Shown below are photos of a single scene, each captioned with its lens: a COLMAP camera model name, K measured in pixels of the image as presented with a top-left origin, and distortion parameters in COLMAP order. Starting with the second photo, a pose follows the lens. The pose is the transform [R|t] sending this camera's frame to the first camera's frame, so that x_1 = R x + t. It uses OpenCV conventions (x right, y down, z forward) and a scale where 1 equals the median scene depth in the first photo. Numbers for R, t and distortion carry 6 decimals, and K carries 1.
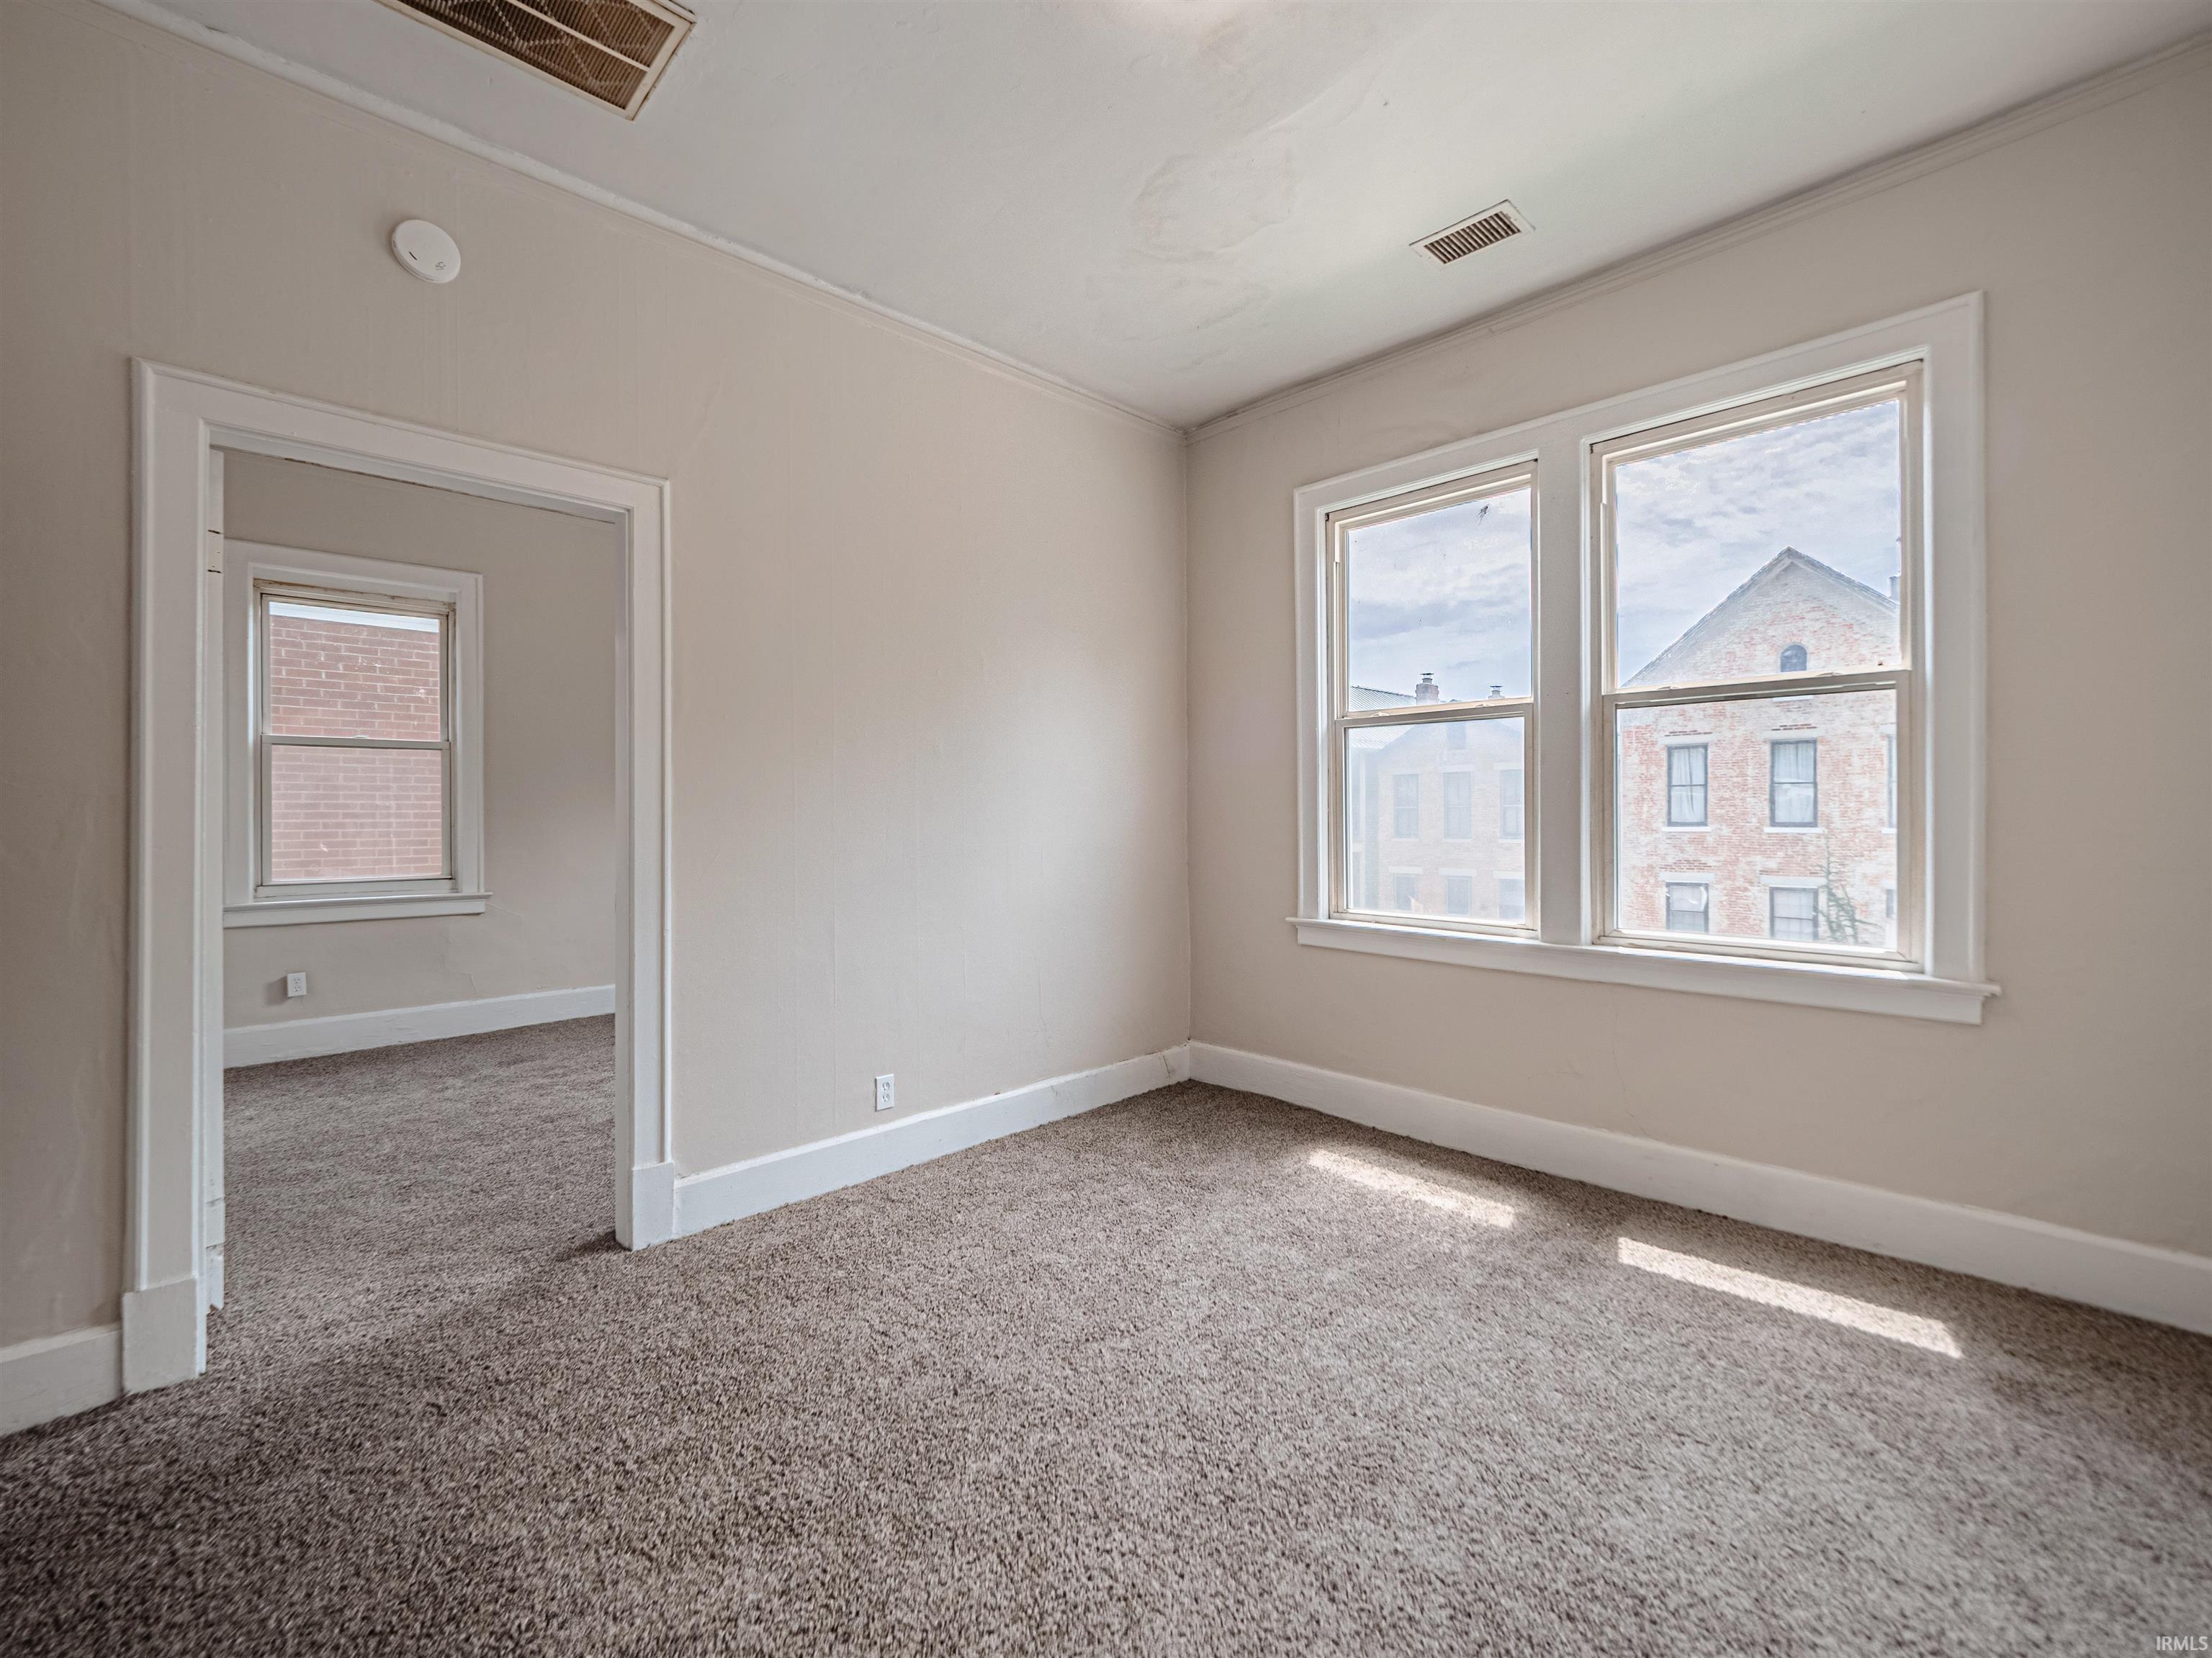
lens RADIAL K [[954.8, 0, 1094.2], [0, 954.8, 819.2], [0, 0, 1]] dist [-0.021215, 0.011116]
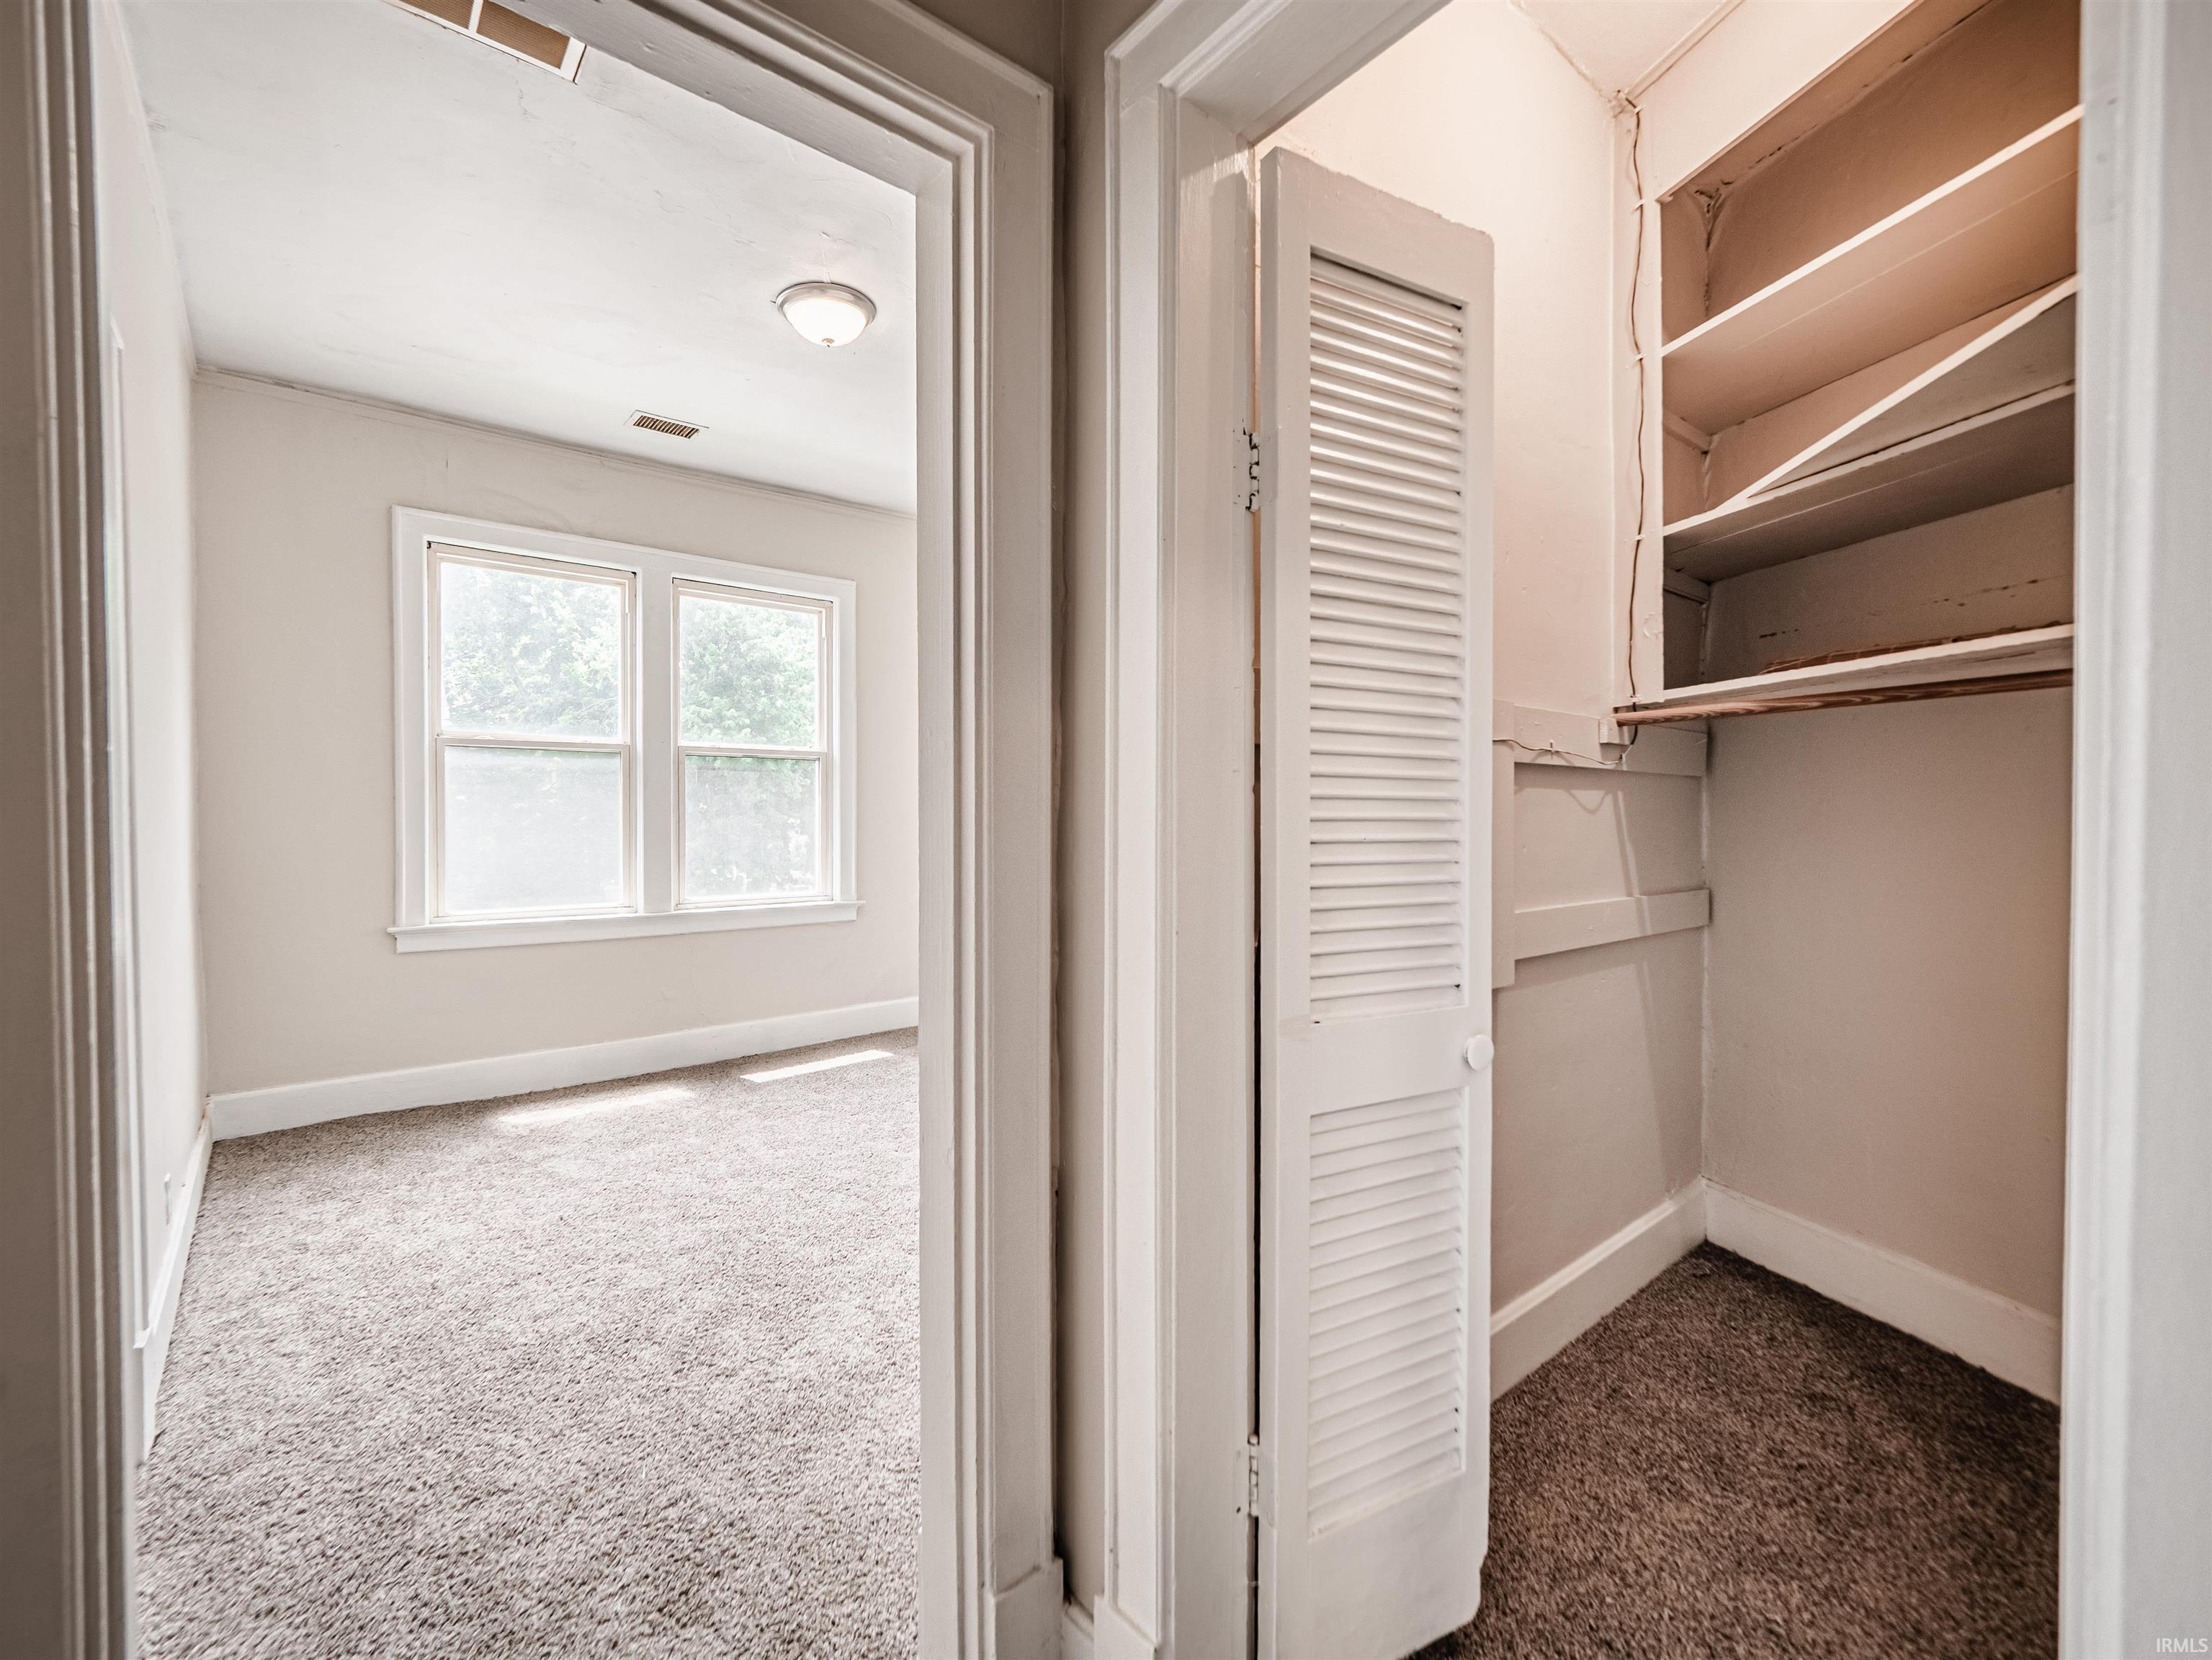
lens RADIAL K [[978.3, 0, 1106.0], [0, 978.3, 830.0], [0, 0, 1]] dist [-0.001805, -0.000148]
pose [[0.059632, -0.009411, 0.998176, -1.043475], [0.010389, 0.999907, 0.008807, -0.001808], [-0.998166, 0.009845, 0.059724, 0.237304]]
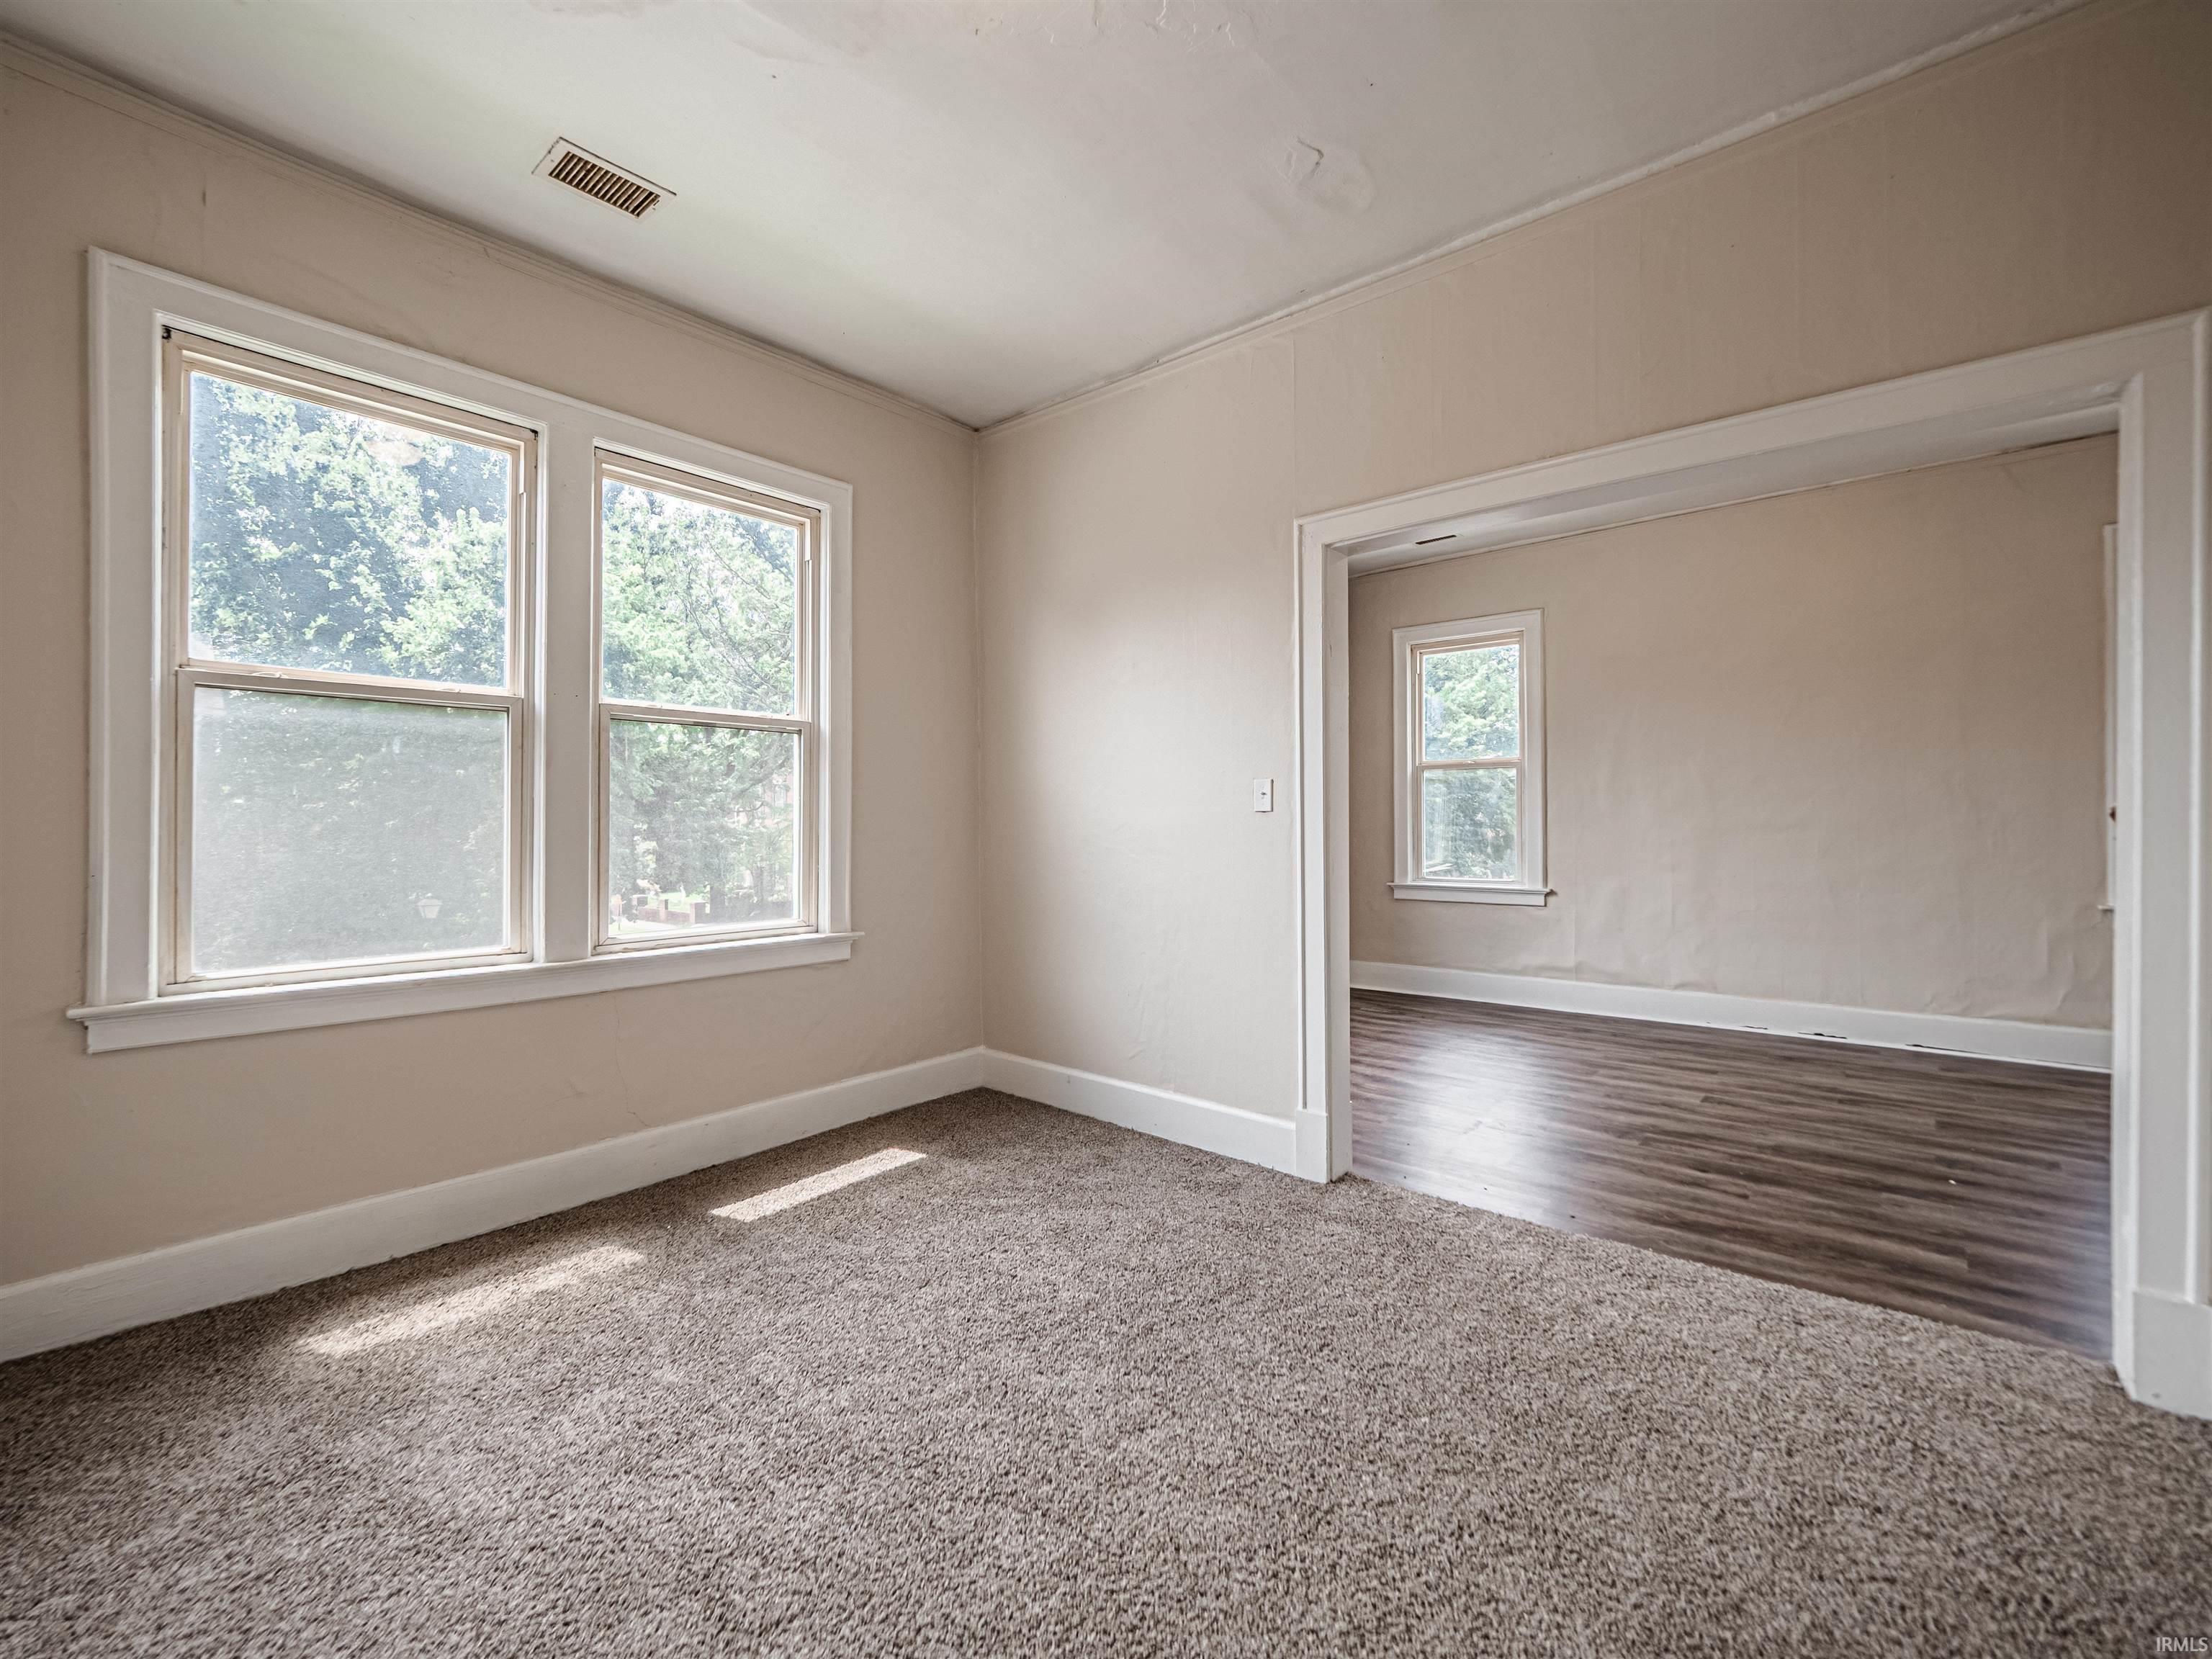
lens RADIAL K [[954.8, 0, 1094.2], [0, 954.8, 819.7], [0, 0, 1]] dist [-0.021215, 0.011116]
pose [[-0.092636, 0.007125, 0.995675, -0.529748], [0.009353, 0.999937, -0.006285, 0.003291], [-0.995656, 0.008730, -0.092697, 0.611012]]
